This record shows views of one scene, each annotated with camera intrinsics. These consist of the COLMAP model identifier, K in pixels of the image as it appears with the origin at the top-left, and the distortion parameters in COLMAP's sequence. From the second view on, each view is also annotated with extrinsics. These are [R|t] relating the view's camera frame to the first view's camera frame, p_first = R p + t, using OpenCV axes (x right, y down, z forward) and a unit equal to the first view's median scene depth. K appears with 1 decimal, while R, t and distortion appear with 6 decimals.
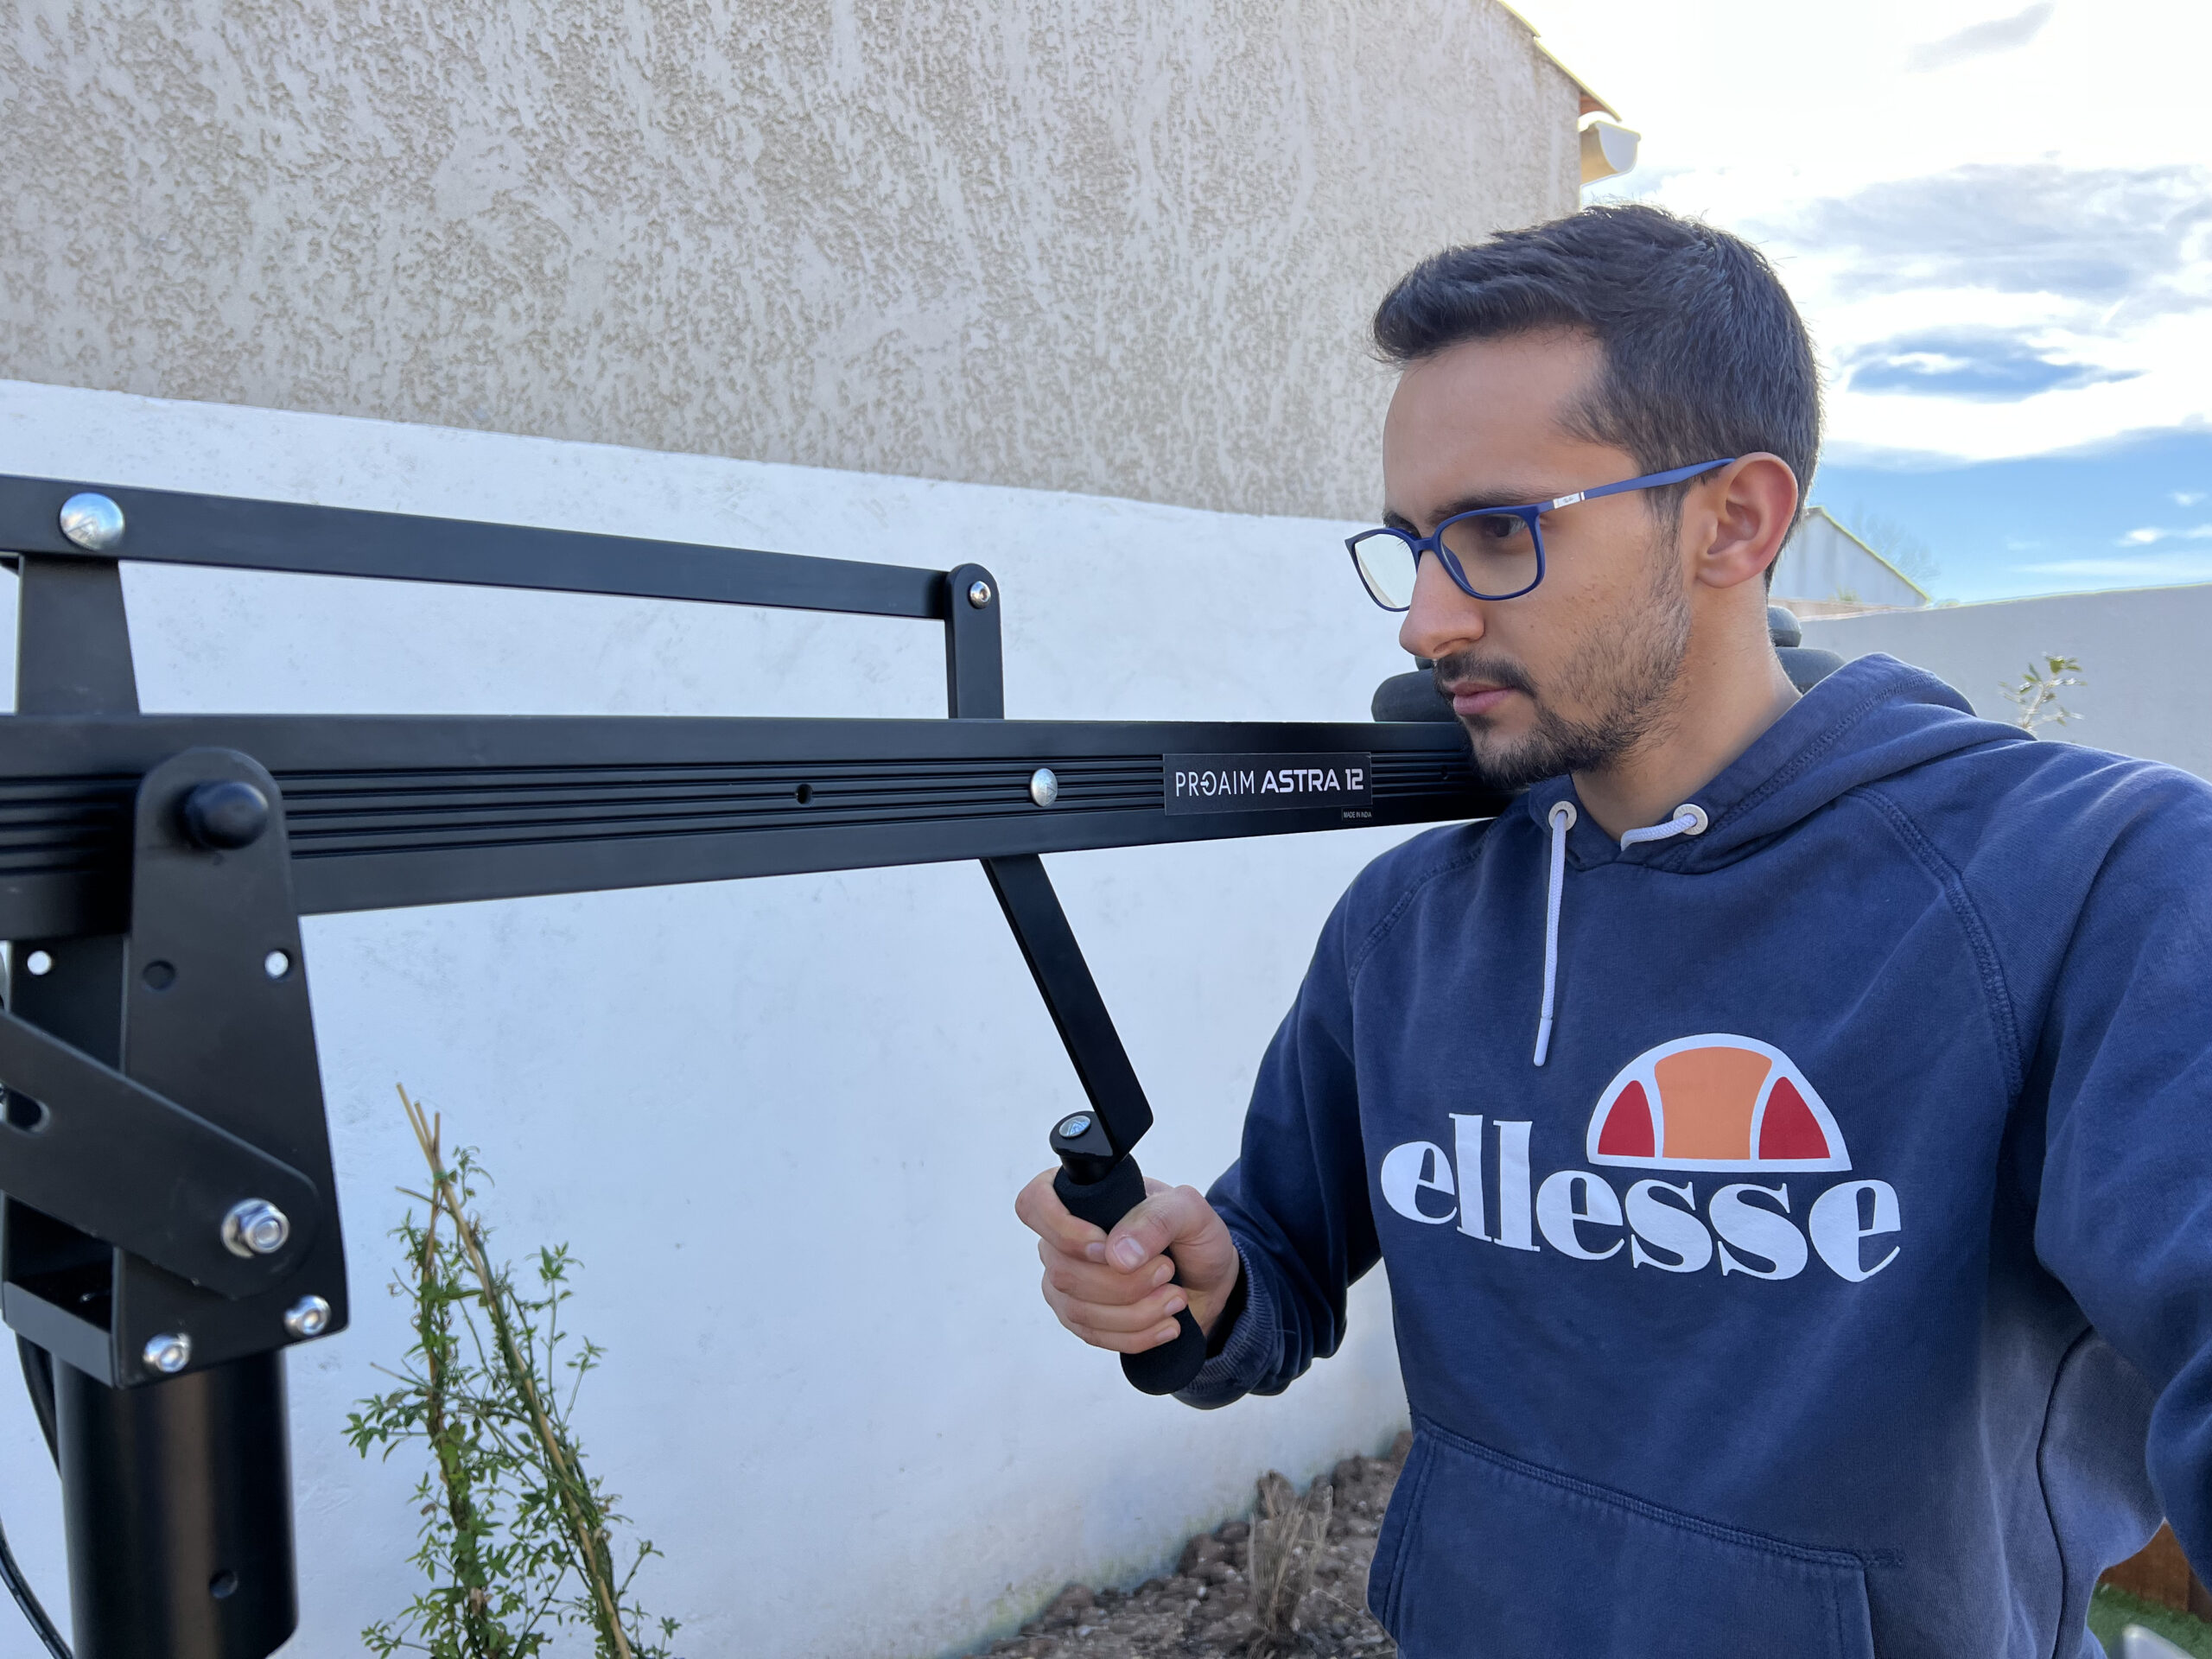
lens RADIAL K [[1669.2, 0, 1106.0], [0, 1669.2, 829.5], [0, 0, 1]] dist [-0.028045, -0.001442]
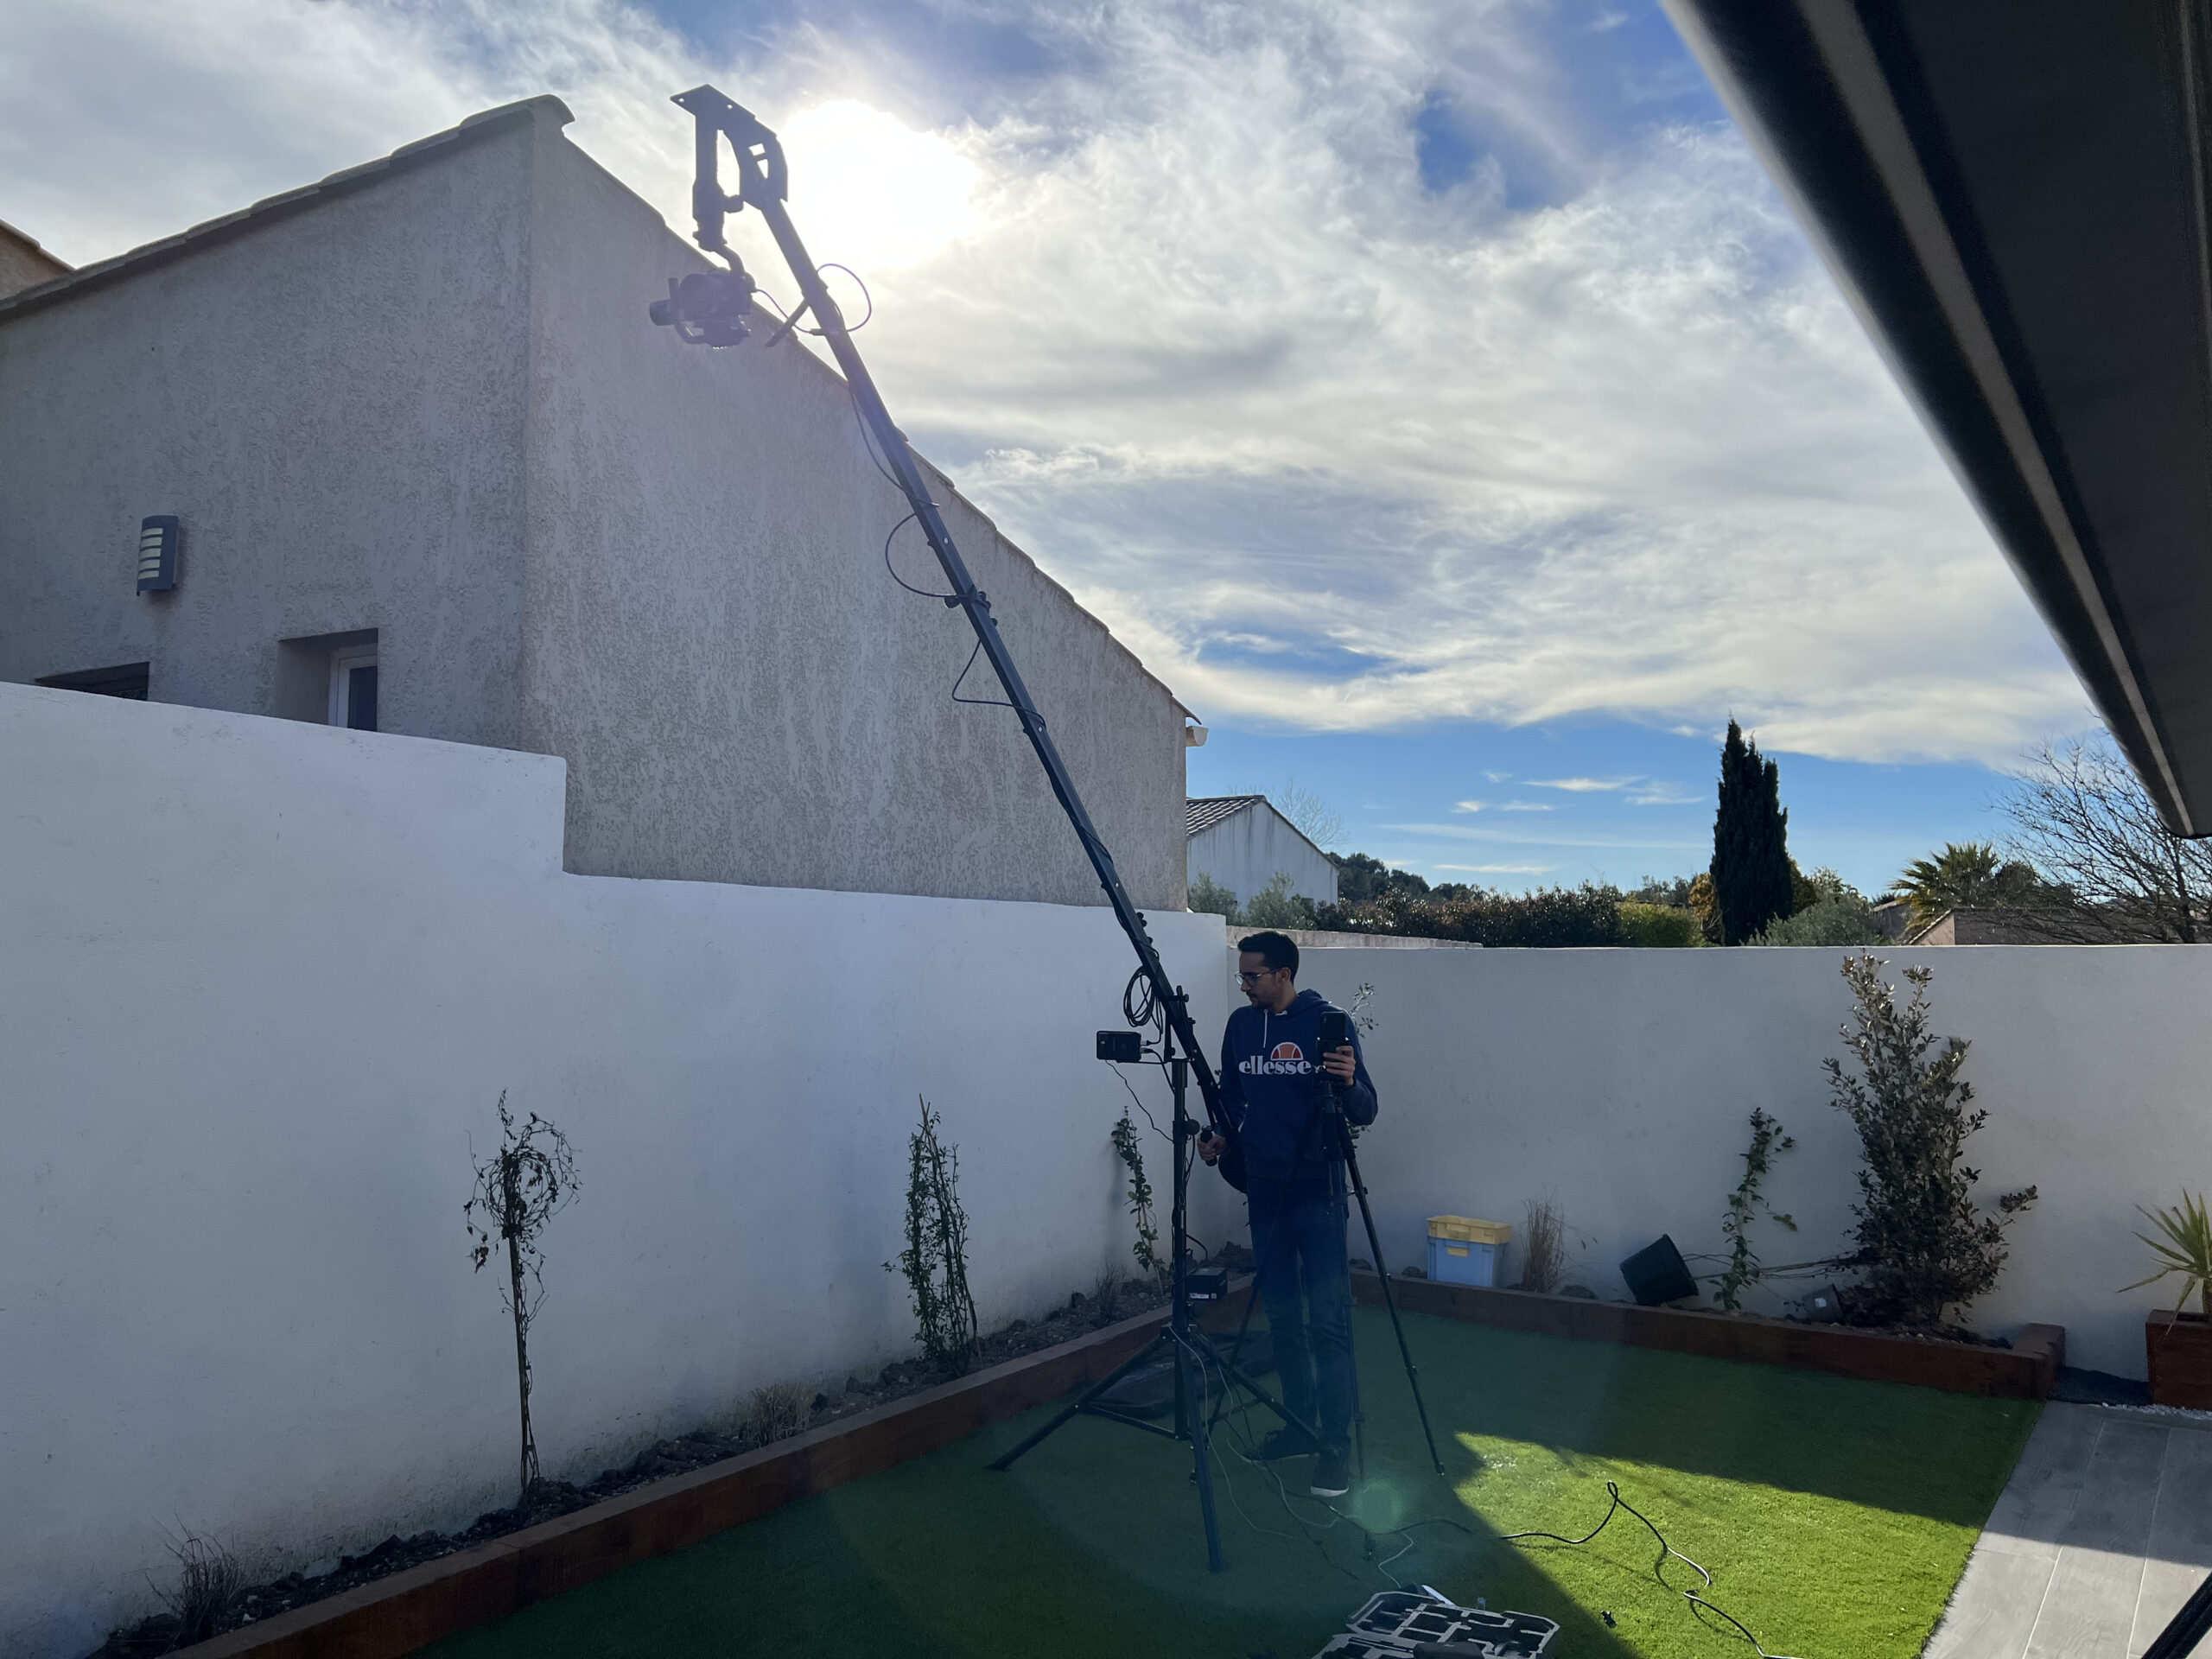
lens RADIAL K [[1688.8, 0, 1130.8], [0, 1688.8, 833.0], [0, 0, 1]] dist [0.122367, -0.183744]
pose [[0.945529, 0.043095, 0.322672, -0.832661], [0.000610, 0.990962, -0.134138, 0.062341], [-0.325537, 0.127028, 0.936958, -1.797868]]
